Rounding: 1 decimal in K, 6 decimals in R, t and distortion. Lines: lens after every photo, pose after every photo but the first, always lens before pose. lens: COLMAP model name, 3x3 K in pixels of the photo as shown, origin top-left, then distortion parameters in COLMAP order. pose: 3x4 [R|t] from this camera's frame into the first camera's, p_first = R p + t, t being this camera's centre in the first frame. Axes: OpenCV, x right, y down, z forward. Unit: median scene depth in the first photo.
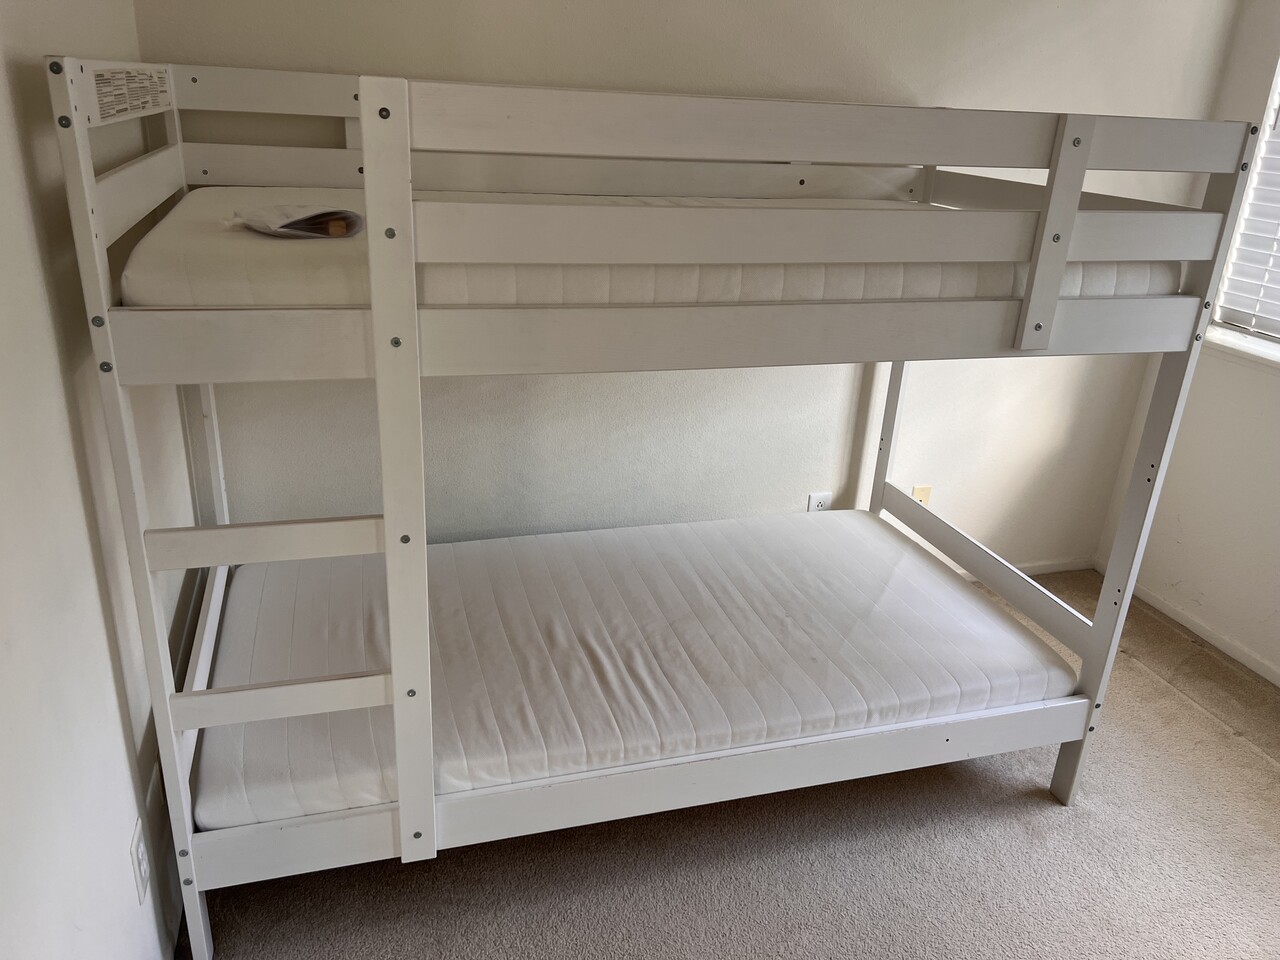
lens RADIAL K [[967.7, 0, 635.2], [0, 967.7, 482.4], [0, 0, 1]] dist [0.038146, -0.034365]
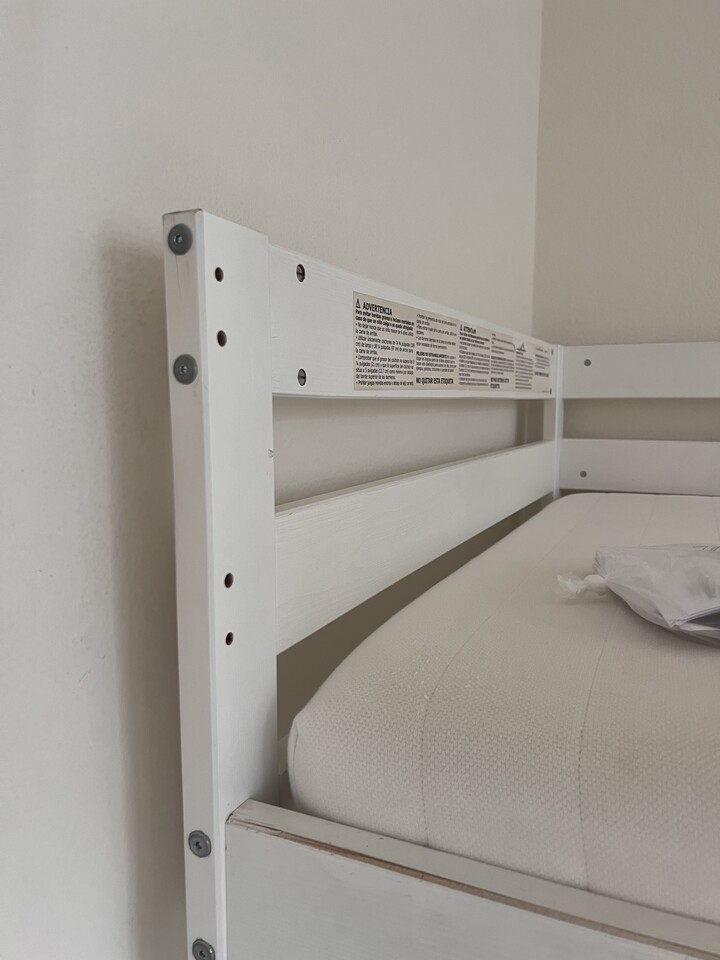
lens RADIAL K [[725.8, 0, 358.0], [0, 725.8, 478.9], [0, 0, 1]] dist [0.038146, -0.034365]
pose [[0.740368, 0.026239, -0.671689, -0.295890], [-0.217650, 0.954766, -0.202607, -0.252370], [0.635990, 0.296197, 0.712590, 0.759422]]
